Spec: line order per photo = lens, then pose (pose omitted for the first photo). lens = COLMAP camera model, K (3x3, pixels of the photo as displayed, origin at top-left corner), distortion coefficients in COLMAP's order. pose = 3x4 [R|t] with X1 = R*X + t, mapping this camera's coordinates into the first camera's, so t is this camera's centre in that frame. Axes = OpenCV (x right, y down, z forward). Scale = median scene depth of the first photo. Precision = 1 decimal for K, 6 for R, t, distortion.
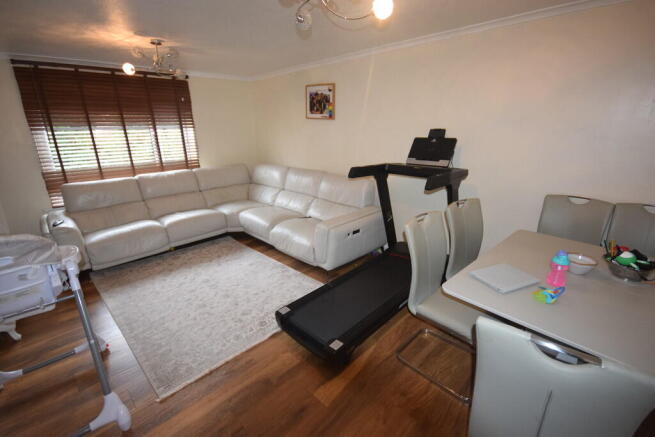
lens RADIAL K [[301.9, 0, 327.5], [0, 301.9, 218.5], [0, 0, 1]] dist [0.018906, -0.014122]
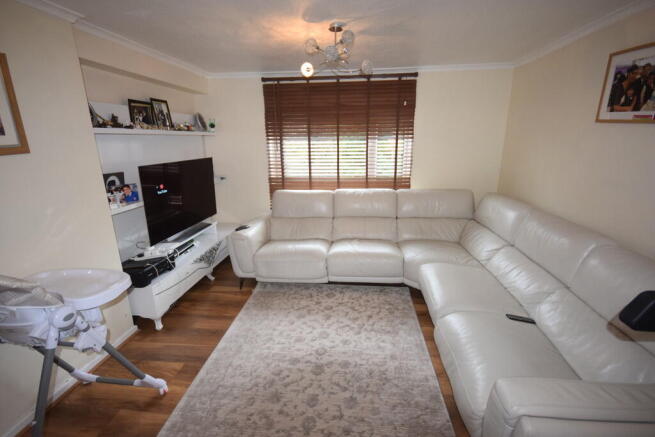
lens RADIAL K [[301.9, 0, 327.5], [0, 301.9, 218.5], [0, 0, 1]] dist [0.018906, -0.014122]
pose [[0.631404, 0.207442, -0.747193, 0.060385], [-0.224686, 0.971162, 0.079755, -0.124653], [0.742190, 0.117527, 0.659805, 0.386924]]
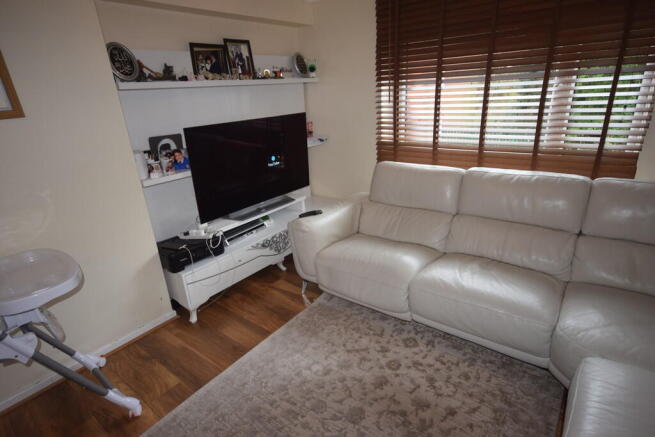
lens RADIAL K [[353.2, 0, 327.5], [0, 353.2, 218.5], [0, 0, 1]] dist [0.019847, 0.000233]
pose [[0.126951, 0.354945, -0.926227, -0.031788], [-0.238857, 0.917244, 0.318764, -0.201851], [0.962721, 0.180768, 0.201226, 0.640668]]
